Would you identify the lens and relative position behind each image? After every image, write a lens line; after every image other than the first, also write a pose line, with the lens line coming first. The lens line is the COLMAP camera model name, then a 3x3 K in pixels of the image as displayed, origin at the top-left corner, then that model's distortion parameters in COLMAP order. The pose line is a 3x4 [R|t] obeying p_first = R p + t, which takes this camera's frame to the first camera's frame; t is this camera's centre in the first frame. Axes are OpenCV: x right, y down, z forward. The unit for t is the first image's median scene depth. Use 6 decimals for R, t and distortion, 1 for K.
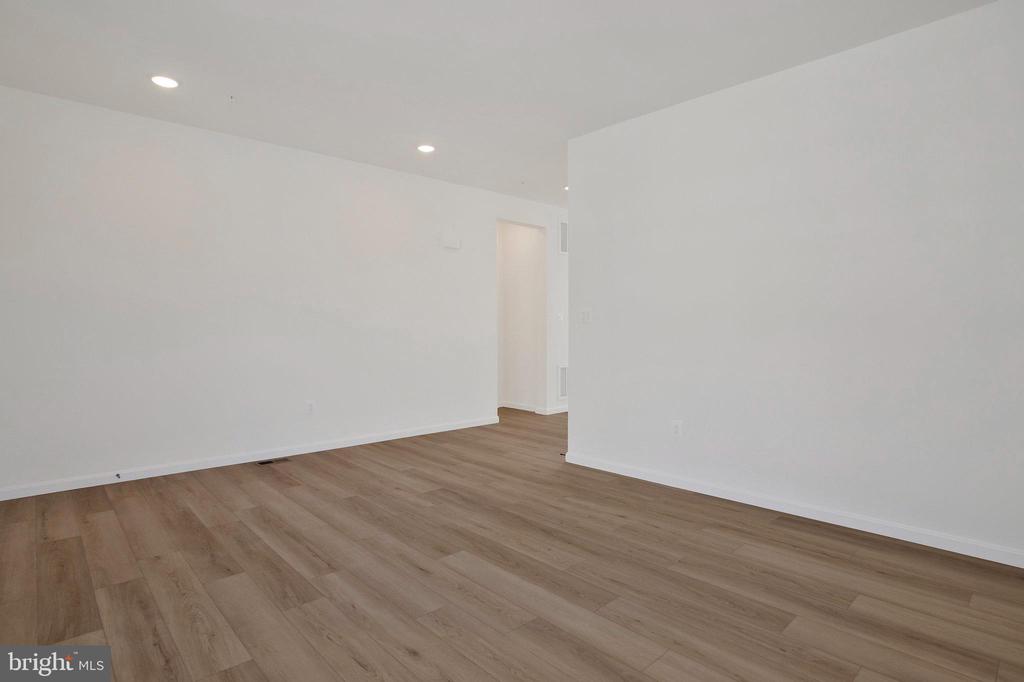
lens RADIAL K [[523.1, 0, 512.0], [0, 523.1, 338.1], [0, 0, 1]] dist [-0.001238, 0.000381]
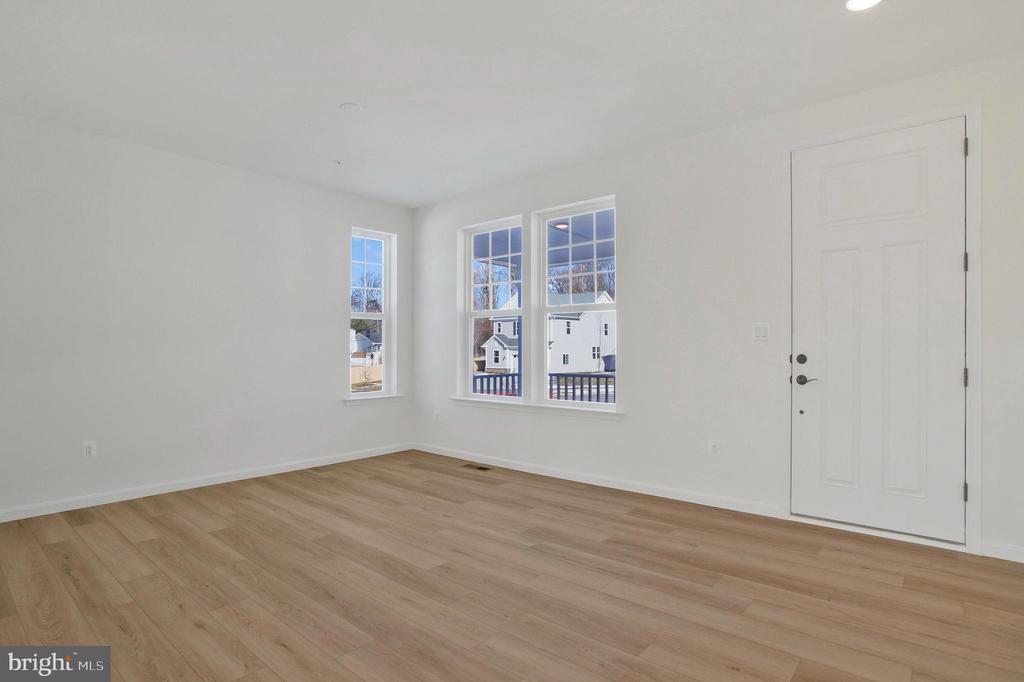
lens RADIAL K [[523.1, 0, 511.8], [0, 523.1, 341.0], [0, 0, 1]] dist [-0.001238, 0.000381]
pose [[-0.992711, 0.007273, -0.120297, -0.132119], [0.006003, 0.999922, 0.010912, -0.045114], [0.120367, 0.010110, -0.992678, 1.943484]]
